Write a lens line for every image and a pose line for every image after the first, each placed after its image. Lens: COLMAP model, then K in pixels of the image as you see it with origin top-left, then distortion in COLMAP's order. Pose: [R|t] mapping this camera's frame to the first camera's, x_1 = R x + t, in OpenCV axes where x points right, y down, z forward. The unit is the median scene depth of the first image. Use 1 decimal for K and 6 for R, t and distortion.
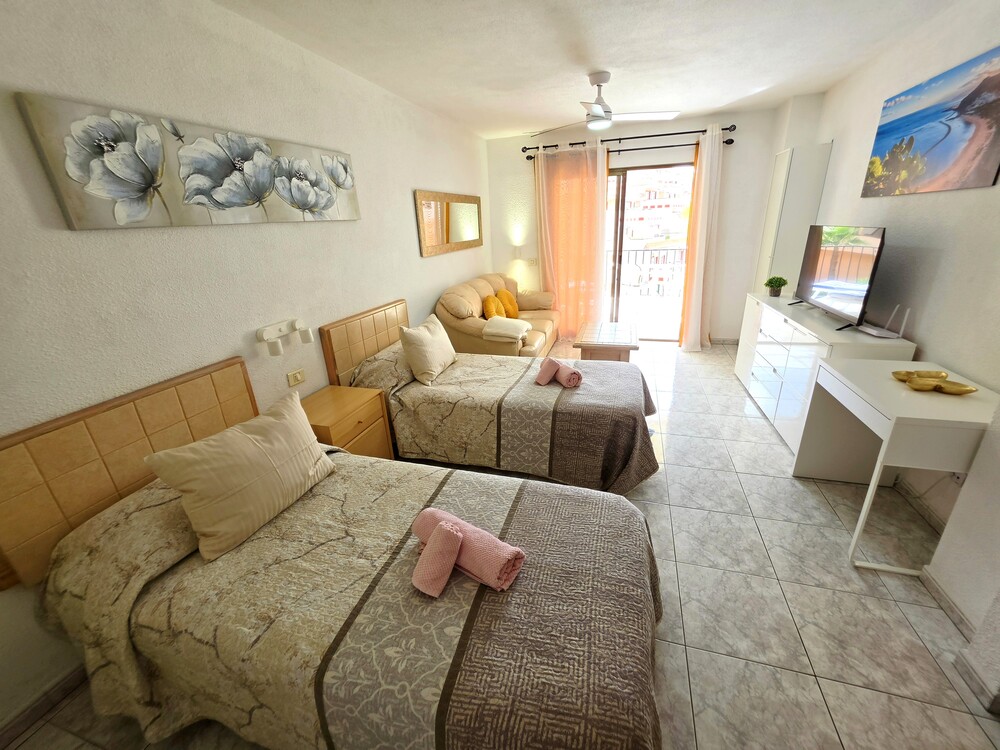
lens RADIAL K [[402.0, 0, 505.3], [0, 402.0, 376.2], [0, 0, 1]] dist [-0.004996, 0.001708]
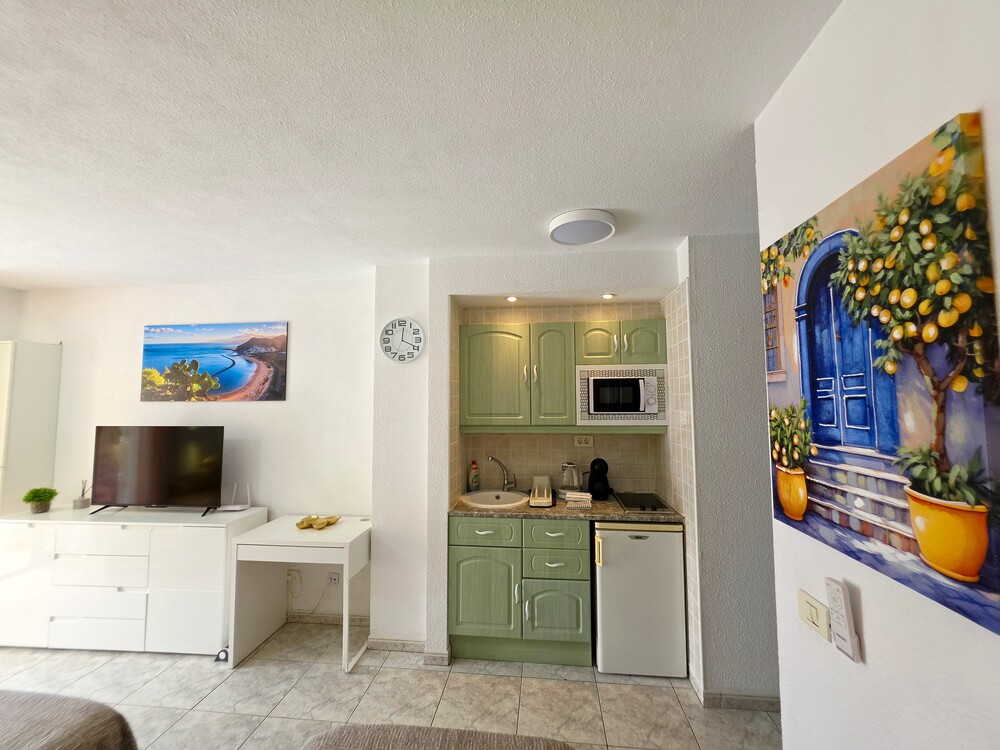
lens RADIAL K [[402.0, 0, 505.8], [0, 402.0, 376.0], [0, 0, 1]] dist [-0.004996, 0.001708]
pose [[-0.192809, 0.105078, 0.975594, -0.535063], [0.358541, 0.933043, -0.029636, -0.180967], [-0.913385, 0.344077, -0.217574, 0.456407]]
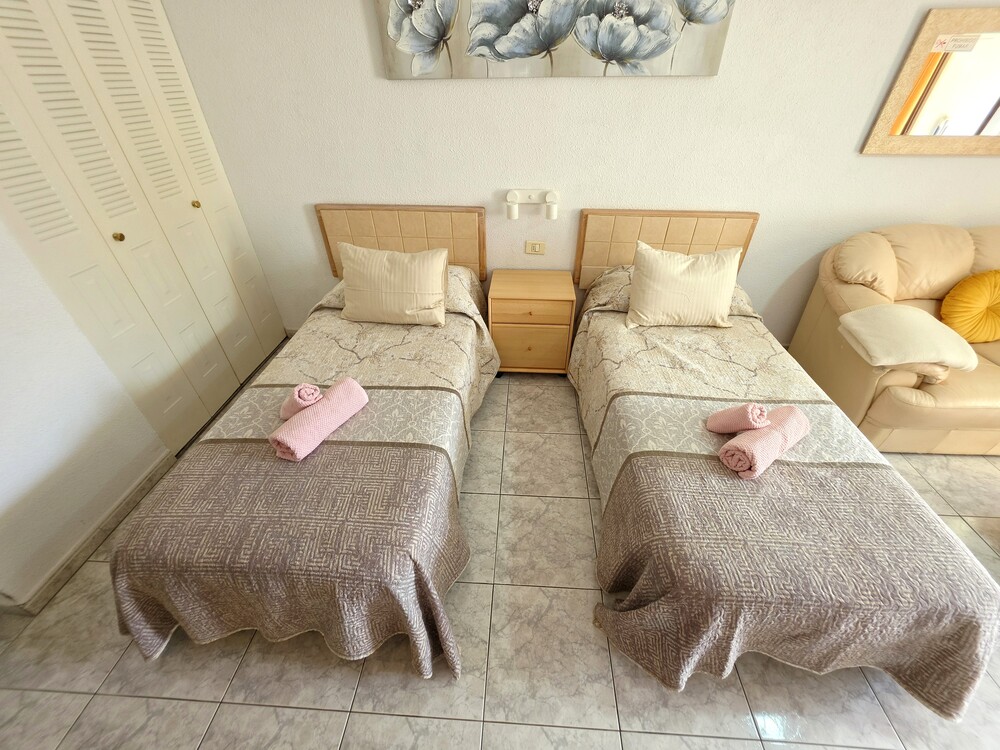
lens RADIAL K [[402.0, 0, 504.5], [0, 402.0, 375.7], [0, 0, 1]] dist [-0.004996, 0.001708]
pose [[0.239809, 0.621971, -0.745415, 0.550461], [-0.358954, 0.770214, 0.527183, -0.320077], [0.902022, 0.141146, 0.407963, 0.658996]]
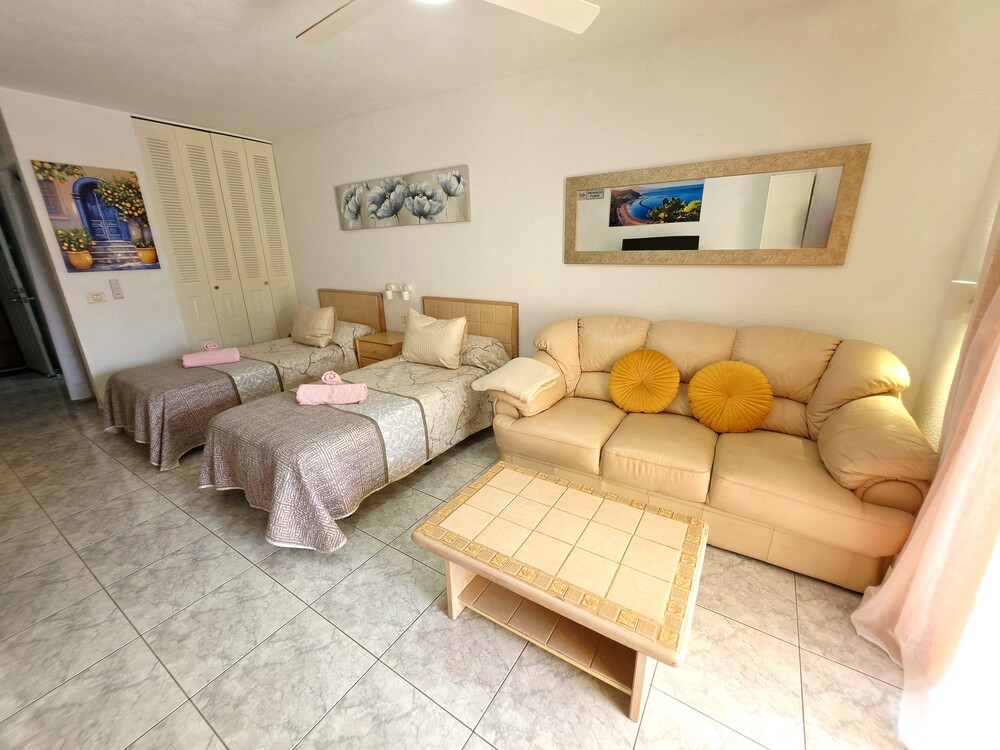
lens RADIAL K [[402.0, 0, 504.9], [0, 402.0, 376.4], [0, 0, 1]] dist [-0.004996, 0.001708]
pose [[-0.266062, 0.339373, -0.902240, 1.143651], [-0.321529, 0.851131, 0.414964, -0.742601], [0.908752, 0.400502, -0.117335, 2.004637]]
